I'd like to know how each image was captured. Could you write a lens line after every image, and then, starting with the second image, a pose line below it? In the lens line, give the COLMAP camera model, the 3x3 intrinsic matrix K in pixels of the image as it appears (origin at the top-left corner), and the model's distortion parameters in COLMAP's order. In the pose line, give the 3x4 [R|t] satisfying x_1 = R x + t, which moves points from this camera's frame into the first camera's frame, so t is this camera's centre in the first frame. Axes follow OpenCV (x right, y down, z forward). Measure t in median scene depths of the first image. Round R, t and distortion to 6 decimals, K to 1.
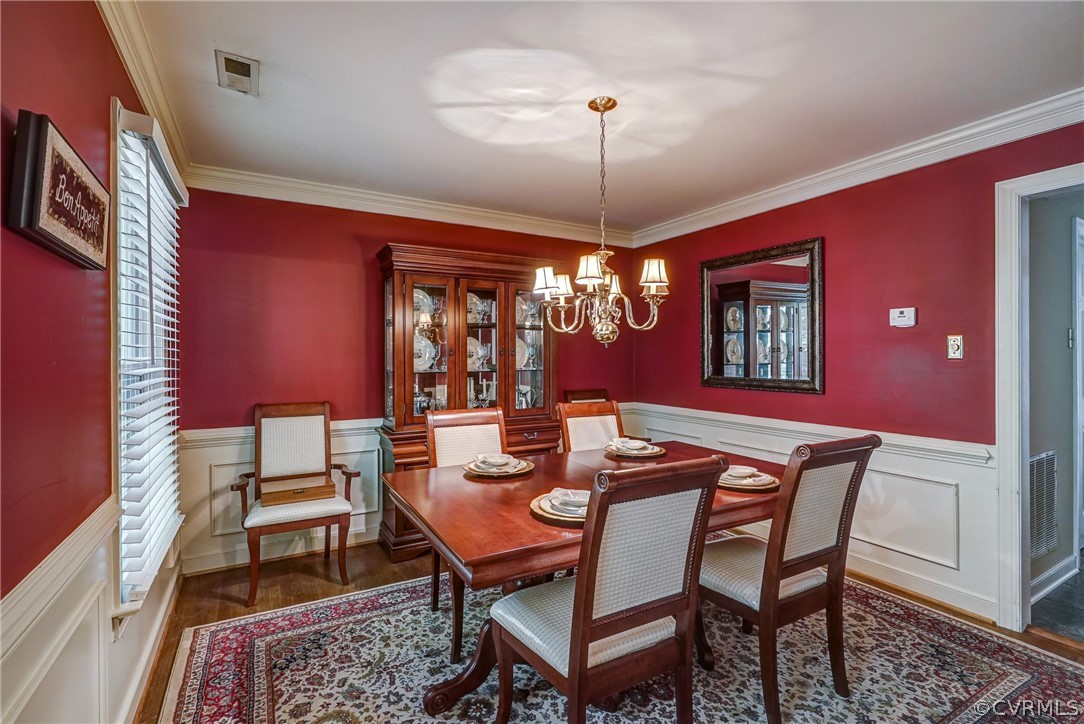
lens RADIAL K [[500.7, 0, 542.7], [0, 500.7, 357.4], [0, 0, 1]] dist [-0.003273, 0.000378]
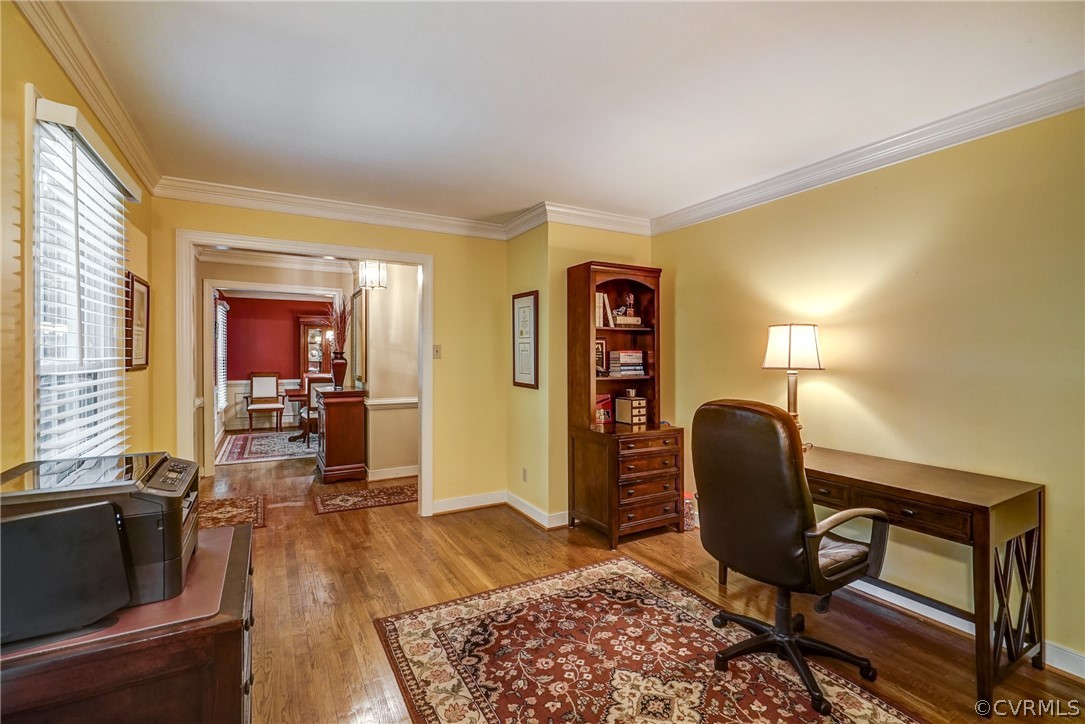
lens RADIAL K [[501.2, 0, 545.1], [0, 501.2, 354.6], [0, 0, 1]] dist [-0.003273, 0.000378]
pose [[0.999882, 0.003090, -0.015073, 1.201340], [-0.003103, 0.999995, -0.000867, -0.010728], [0.015070, 0.000913, 0.999886, -1.919062]]
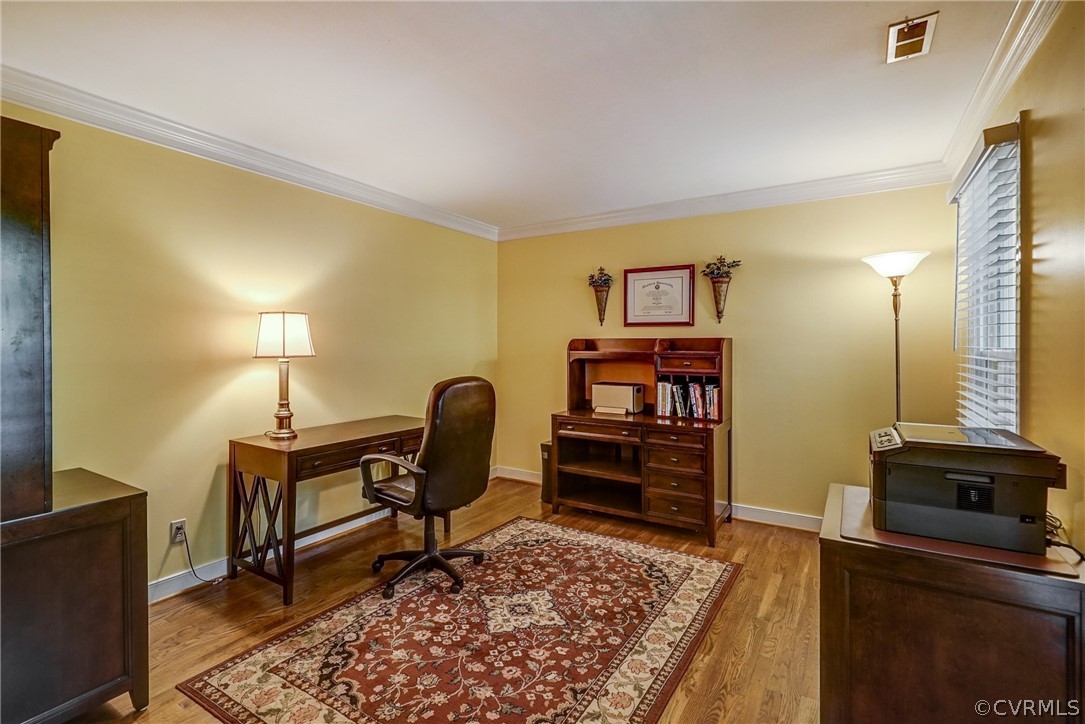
lens RADIAL K [[501.2, 0, 541.9], [0, 501.2, 347.5], [0, 0, 1]] dist [-0.003273, 0.000378]
pose [[-0.470956, -0.000501, 0.882157, 0.519729], [0.000713, 0.999999, 0.000948, -0.003203], [-0.882156, 0.001076, -0.470955, -0.822703]]
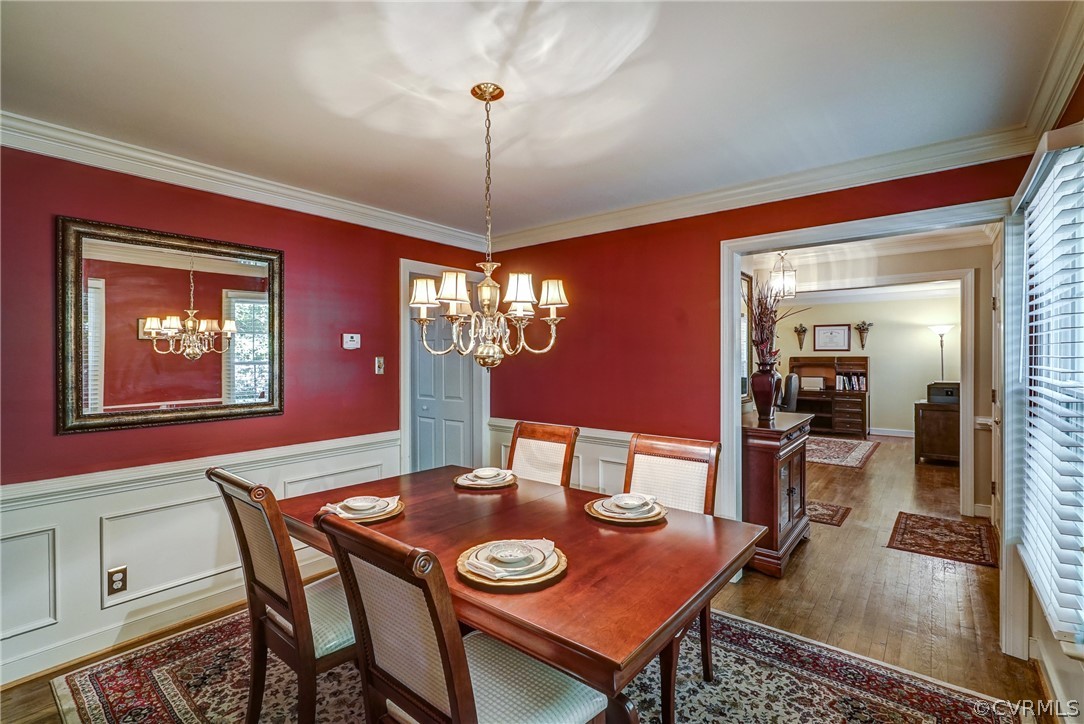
lens RADIAL K [[500.7, 0, 542.6], [0, 500.7, 359.4], [0, 0, 1]] dist [-0.003273, 0.000378]
pose [[-0.371616, -0.001738, 0.928385, -0.550380], [0.007437, 0.999961, 0.004849, -0.035339], [-0.928357, 0.008706, -0.371589, 0.943424]]
